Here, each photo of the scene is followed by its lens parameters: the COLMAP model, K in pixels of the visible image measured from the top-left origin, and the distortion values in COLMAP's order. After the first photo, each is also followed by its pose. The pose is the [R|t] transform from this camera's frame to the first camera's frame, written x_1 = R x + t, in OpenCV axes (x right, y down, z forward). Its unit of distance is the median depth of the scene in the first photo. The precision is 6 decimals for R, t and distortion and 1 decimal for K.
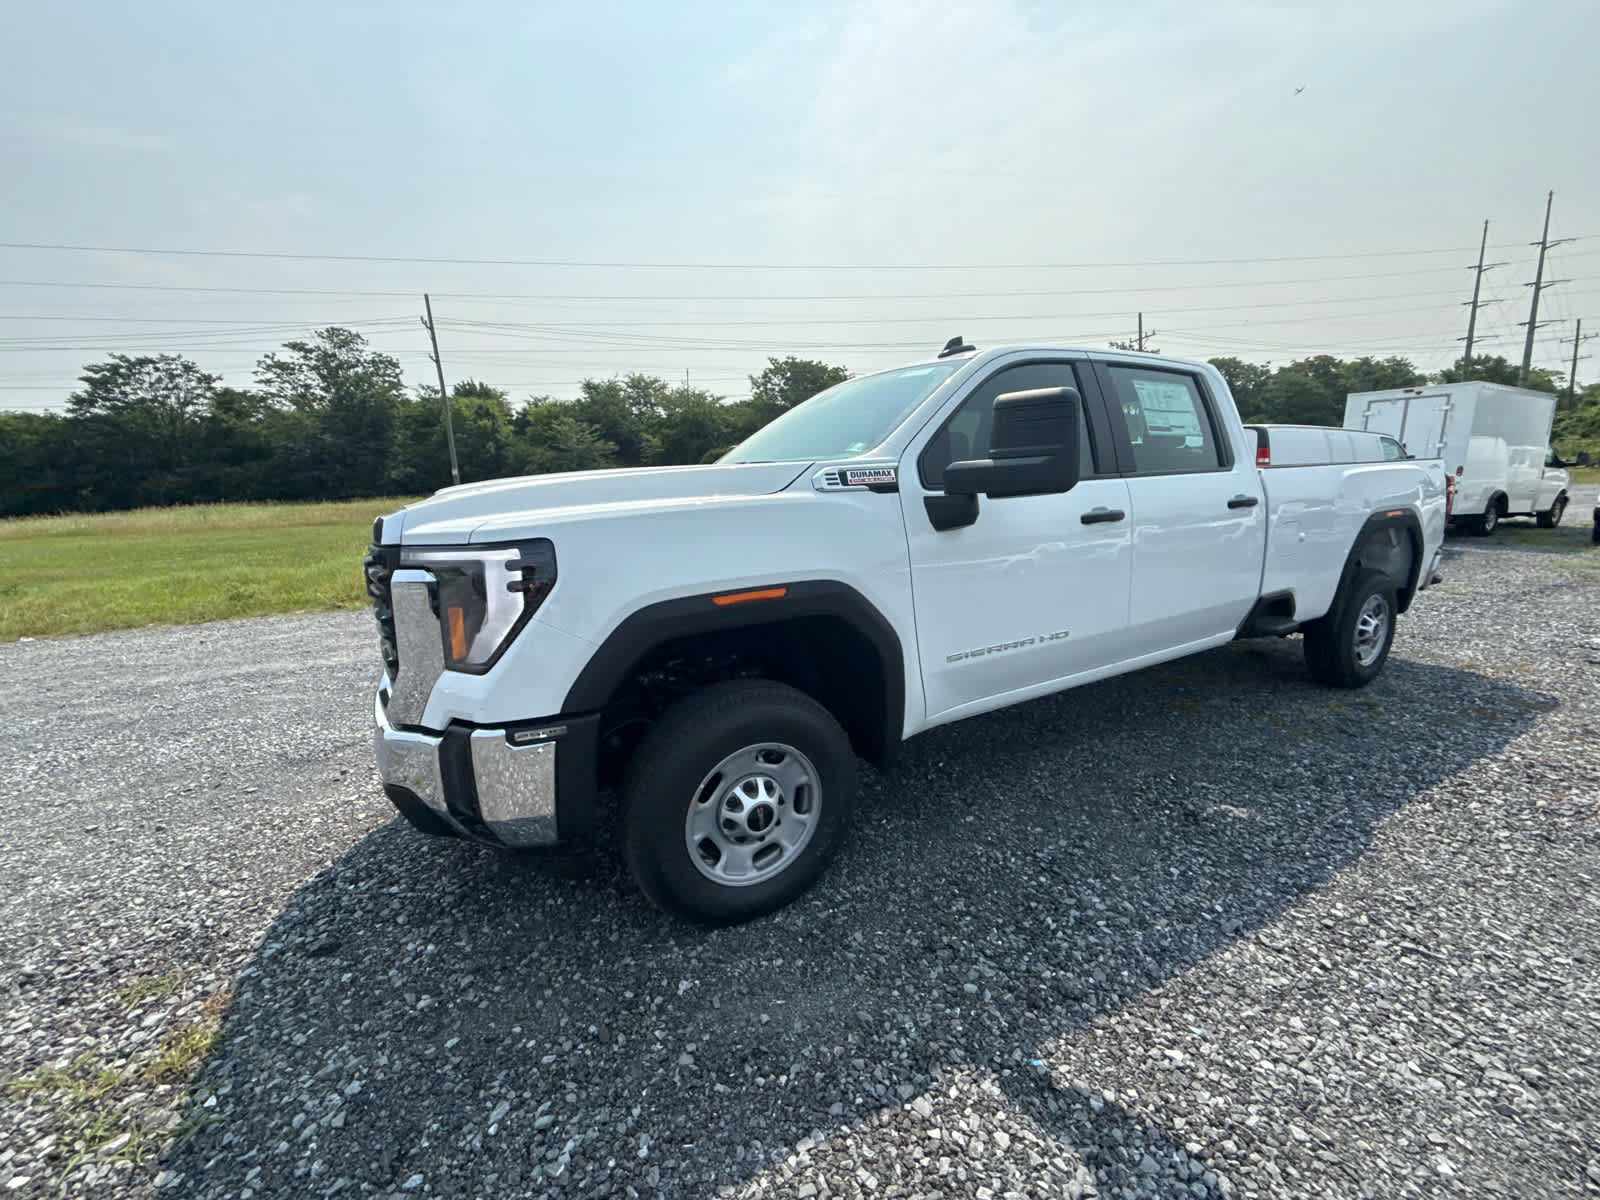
lens RADIAL K [[634.8, 0, 800.6], [0, 634.8, 600.8], [0, 0, 1]] dist [0.000663, -0.000048]
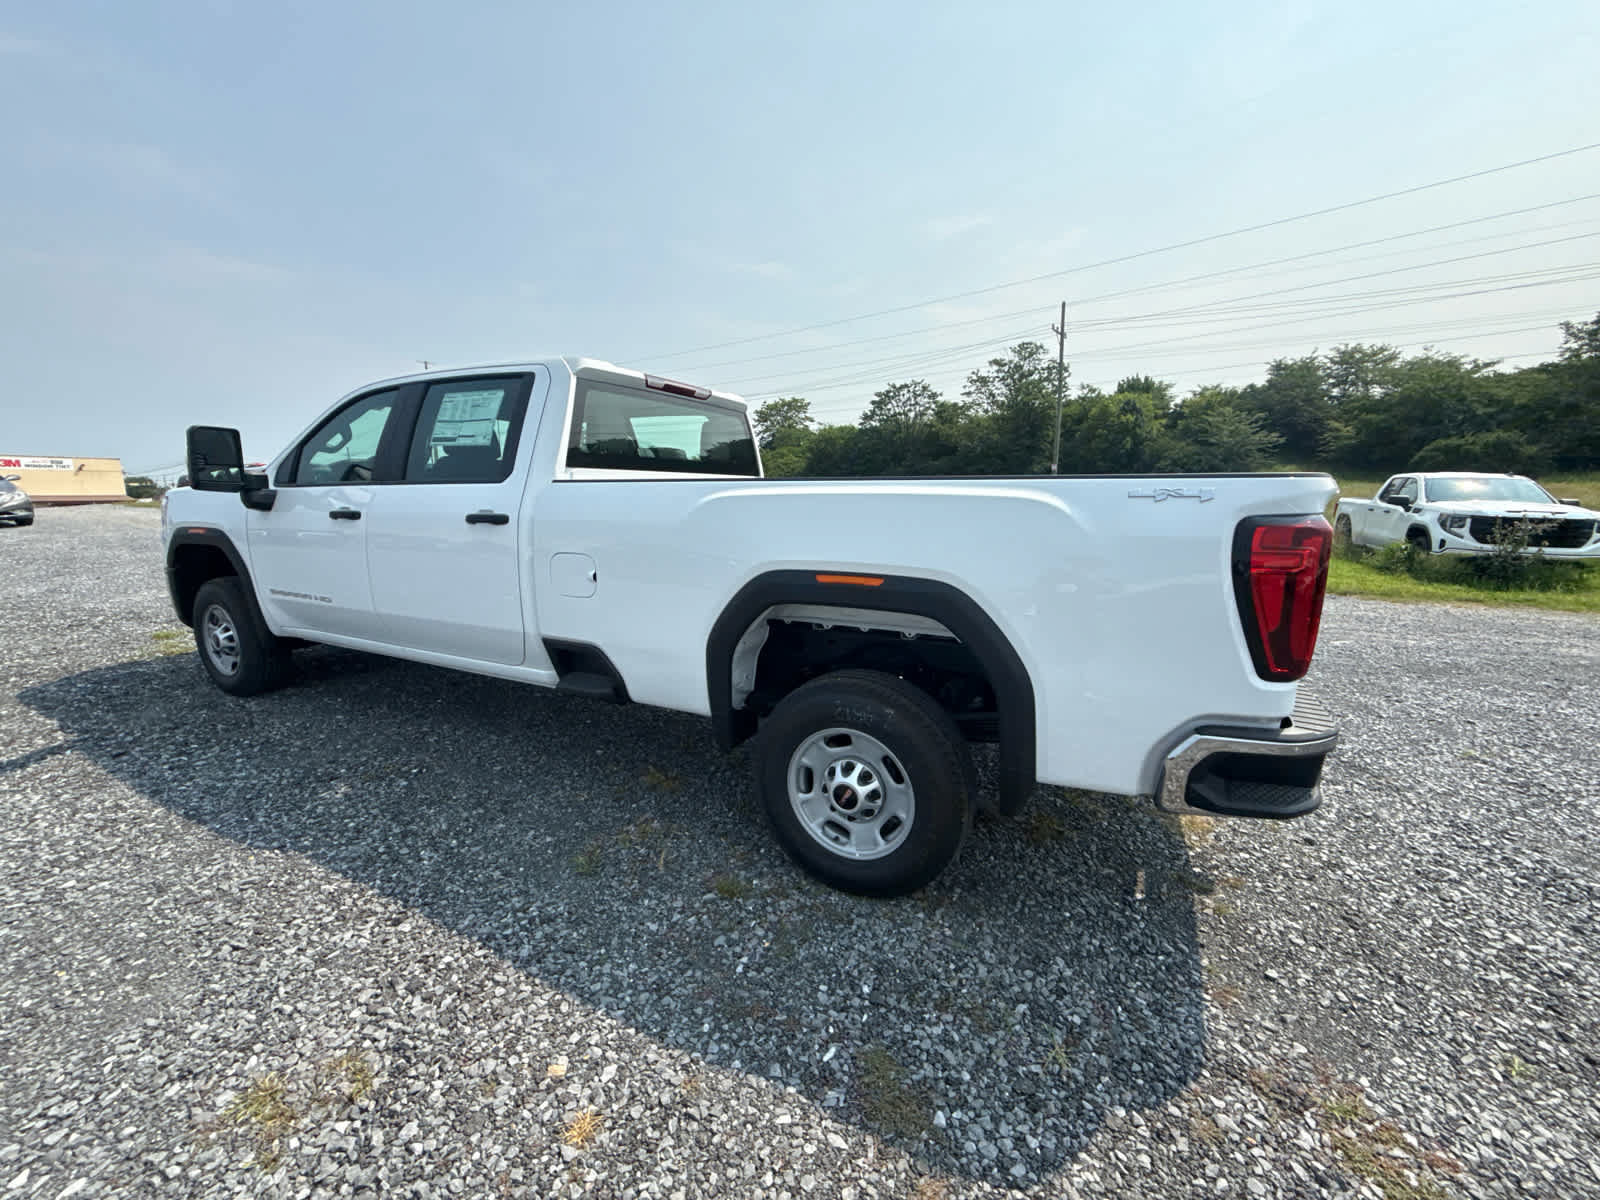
lens RADIAL K [[634.8, 0, 803.0], [0, 634.8, 600.0], [0, 0, 1]] dist [0.000663, -0.000048]
pose [[0.559101, 0.182417, -0.808783, 1.248648], [-0.177196, 0.979247, 0.098370, -0.154853], [0.809943, 0.088314, 0.579822, 0.632078]]
